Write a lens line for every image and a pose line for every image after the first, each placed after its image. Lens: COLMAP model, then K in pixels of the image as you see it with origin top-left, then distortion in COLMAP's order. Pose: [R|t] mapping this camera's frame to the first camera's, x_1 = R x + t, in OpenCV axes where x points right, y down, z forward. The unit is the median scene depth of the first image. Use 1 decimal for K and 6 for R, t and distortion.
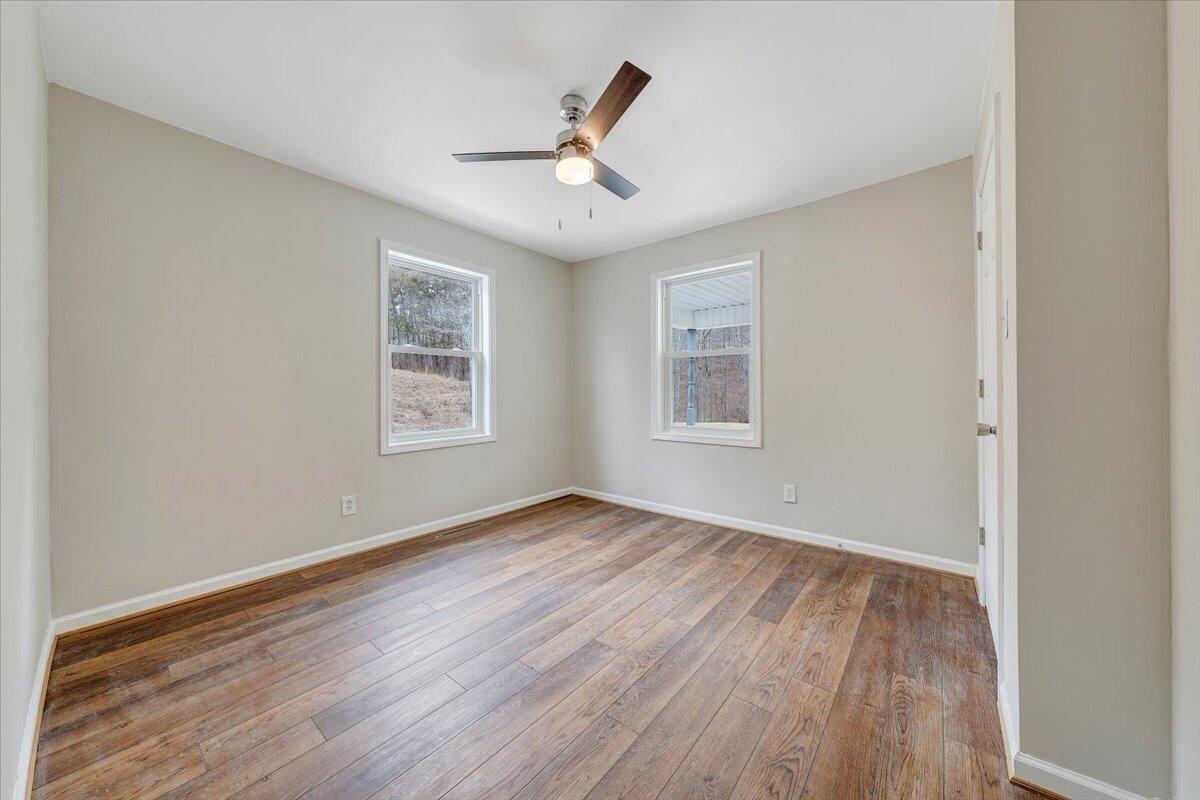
lens RADIAL K [[451.0, 0, 600.0], [0, 451.0, 400.0], [0, 0, 1]] dist [-0.000491, 0.000010]
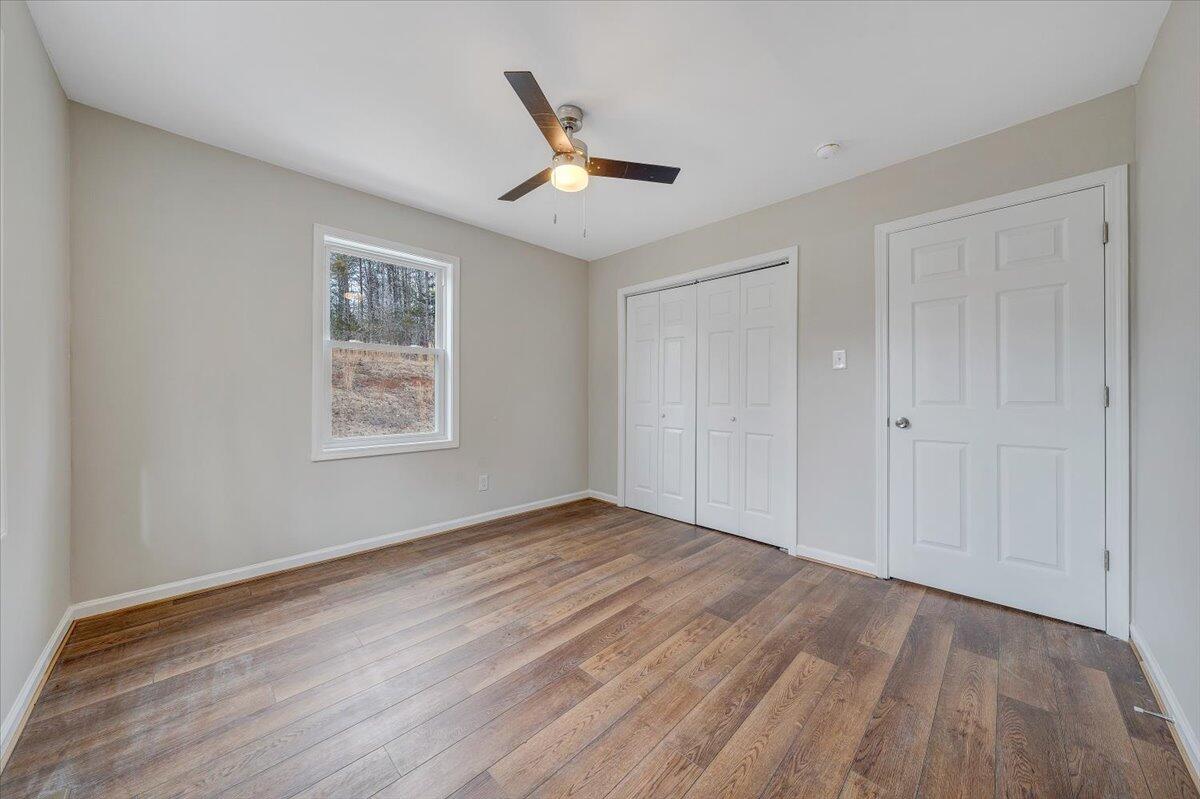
lens RADIAL K [[415.5, 0, 596.0], [0, 415.5, 397.4], [0, 0, 1]] dist [-0.000071, -0.000063]
pose [[0.988219, 0.003287, -0.153009, 0.166019], [-0.004475, 0.999962, -0.007423, -0.003536], [0.152979, 0.008021, 0.988197, 0.222667]]
